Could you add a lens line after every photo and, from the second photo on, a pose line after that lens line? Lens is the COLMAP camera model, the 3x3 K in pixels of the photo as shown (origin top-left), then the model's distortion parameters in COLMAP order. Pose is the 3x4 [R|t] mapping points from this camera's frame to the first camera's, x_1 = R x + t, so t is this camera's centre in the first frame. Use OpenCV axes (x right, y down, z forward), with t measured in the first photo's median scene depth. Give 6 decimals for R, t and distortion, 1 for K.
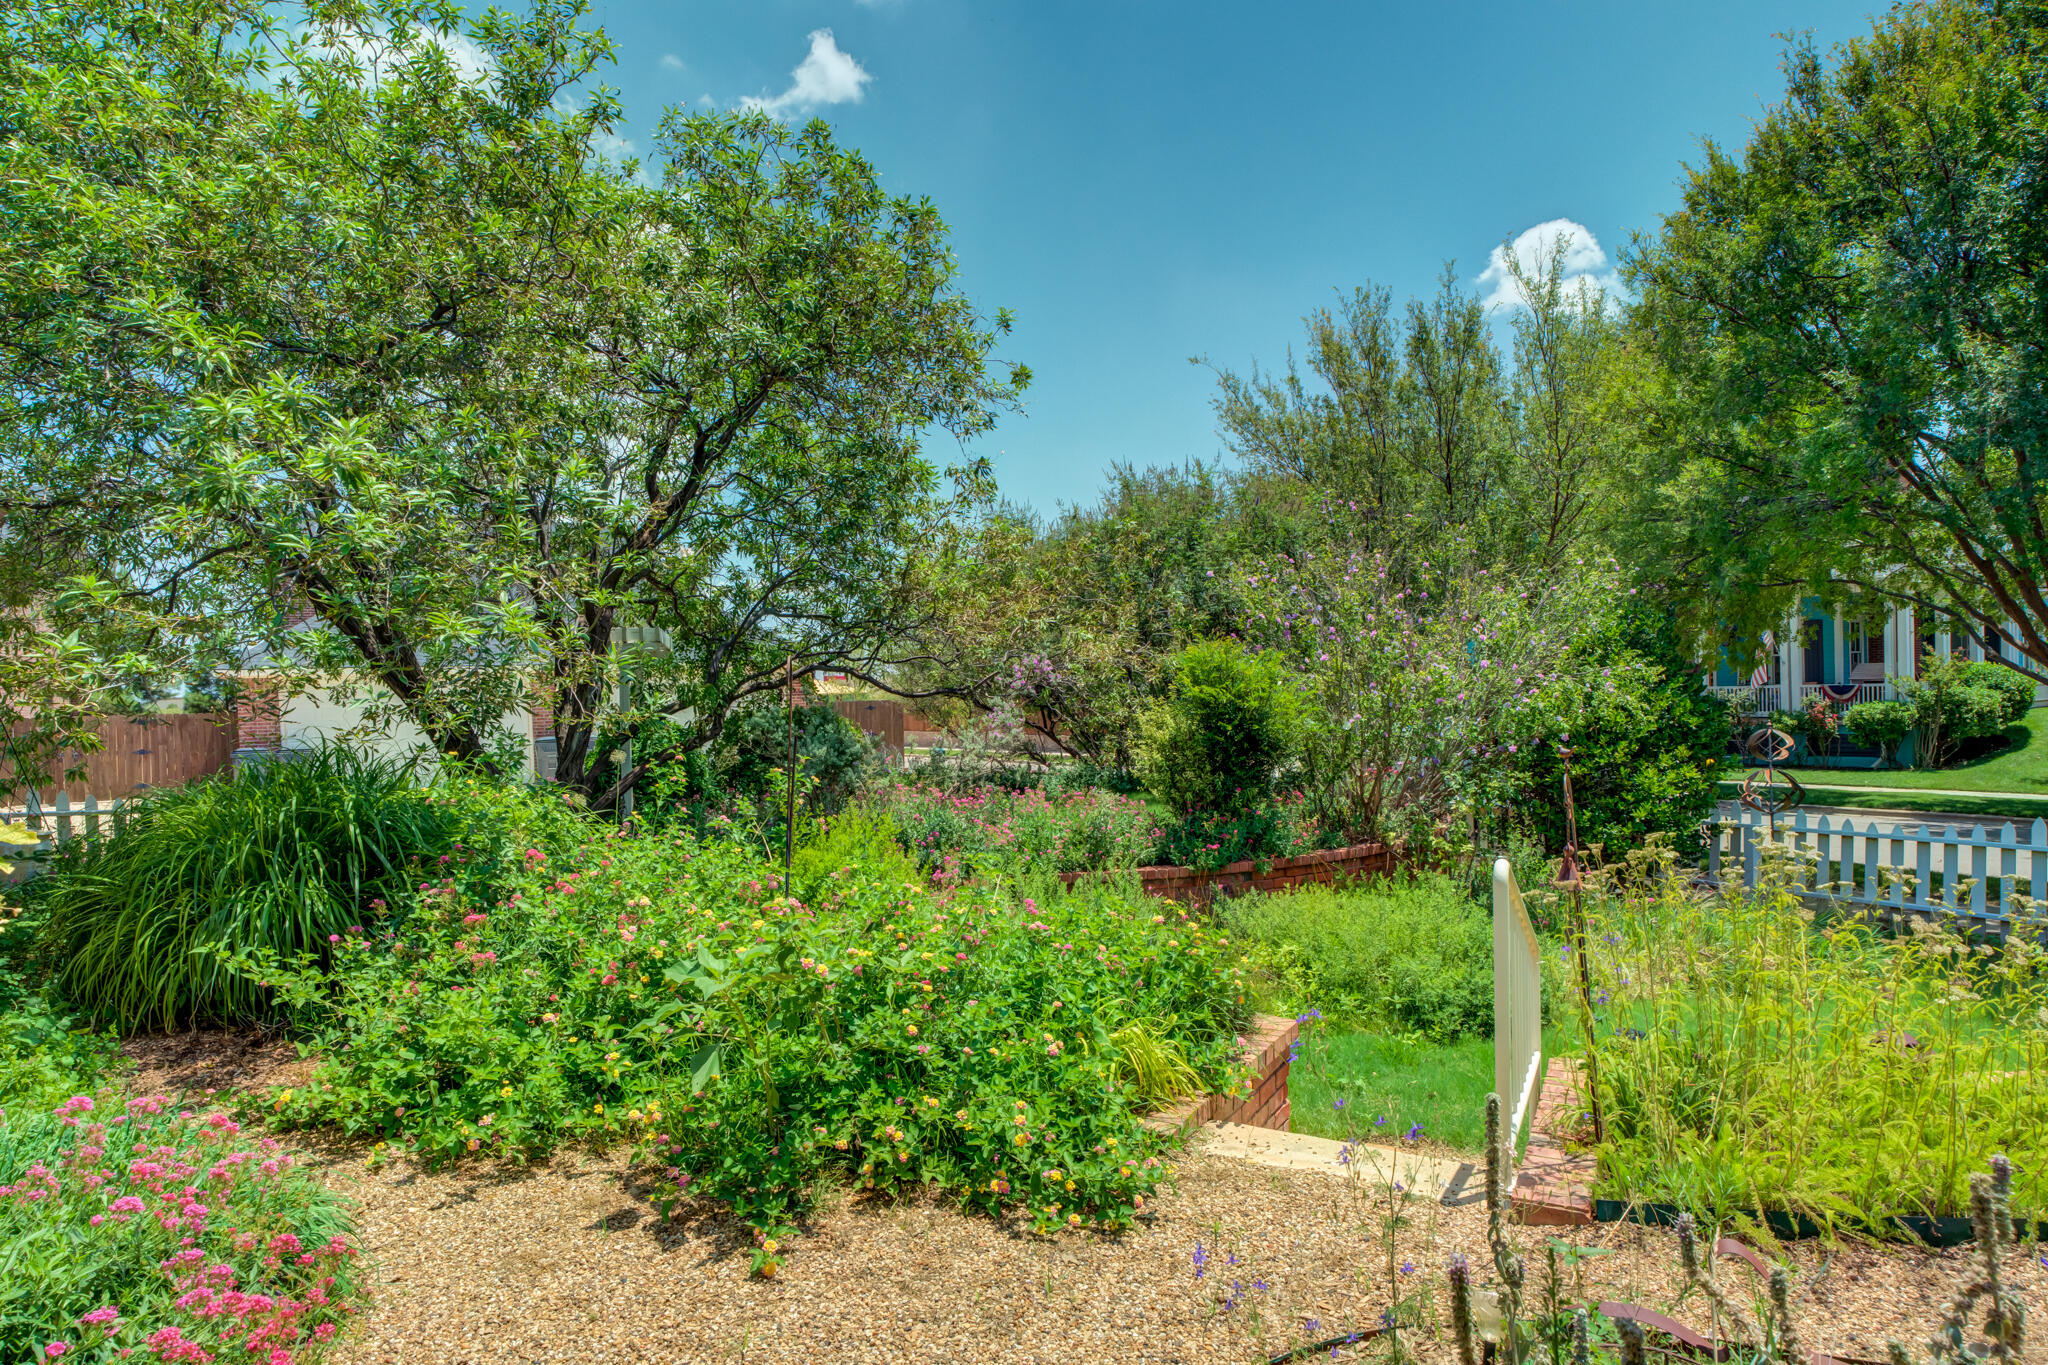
lens RADIAL K [[1028.5, 0, 1026.4], [0, 1028.5, 675.5], [0, 0, 1]] dist [0.012211, 0.002994]
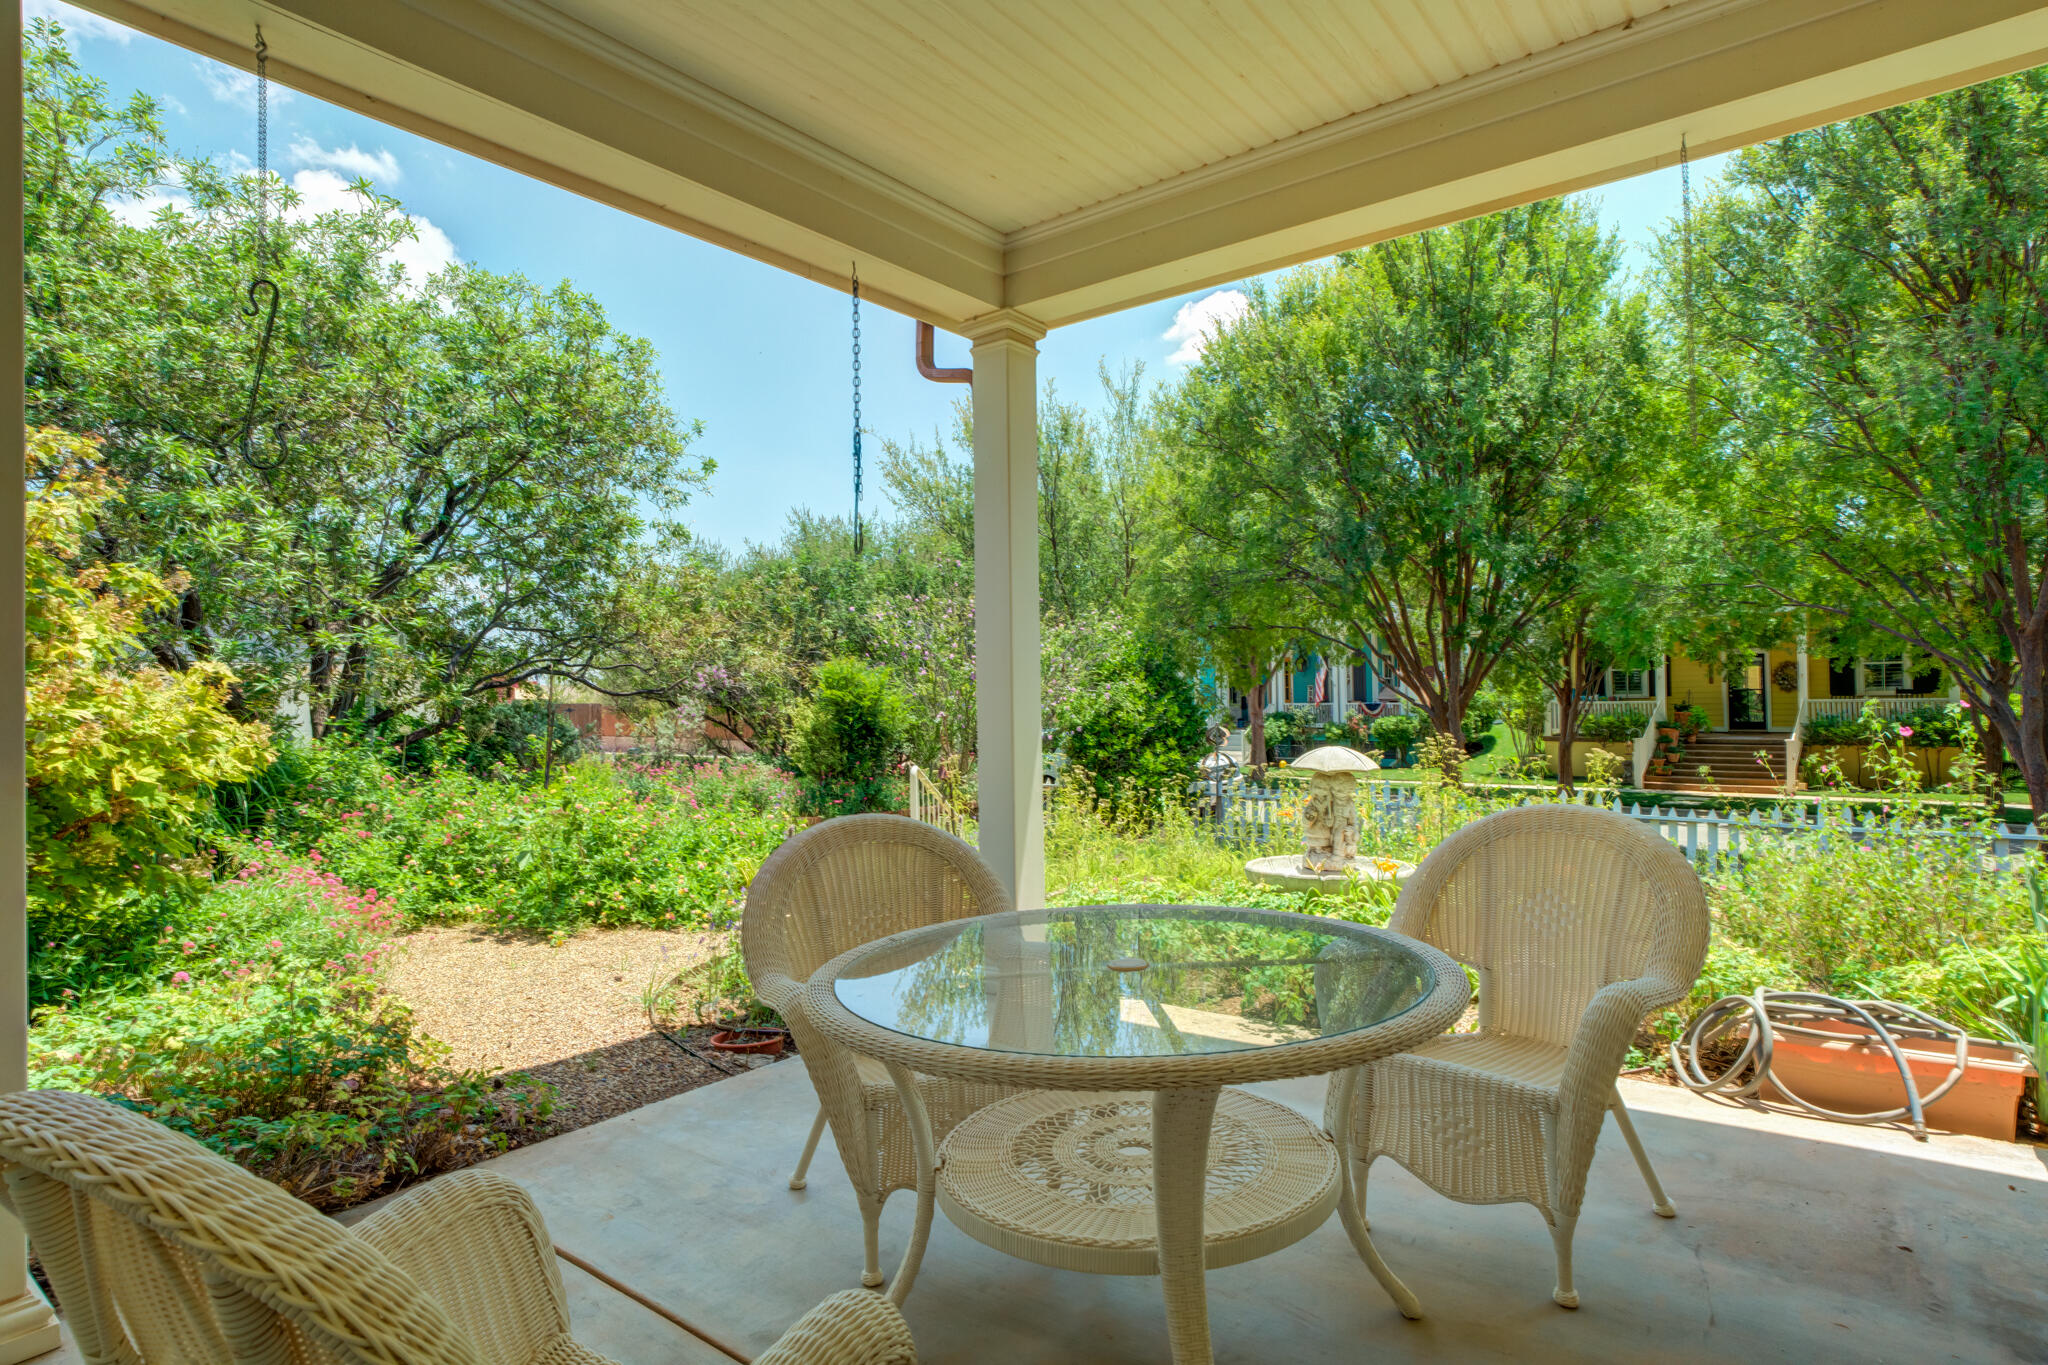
lens RADIAL K [[1092.2, 0, 1025.3], [0, 1092.2, 663.6], [0, 0, 1]] dist [-0.025507, 0.000720]
pose [[0.965830, 0.024899, 0.257979, 0.029934], [-0.019095, 0.999506, -0.024982, 0.005063], [-0.258474, 0.019202, 0.965827, -0.456929]]
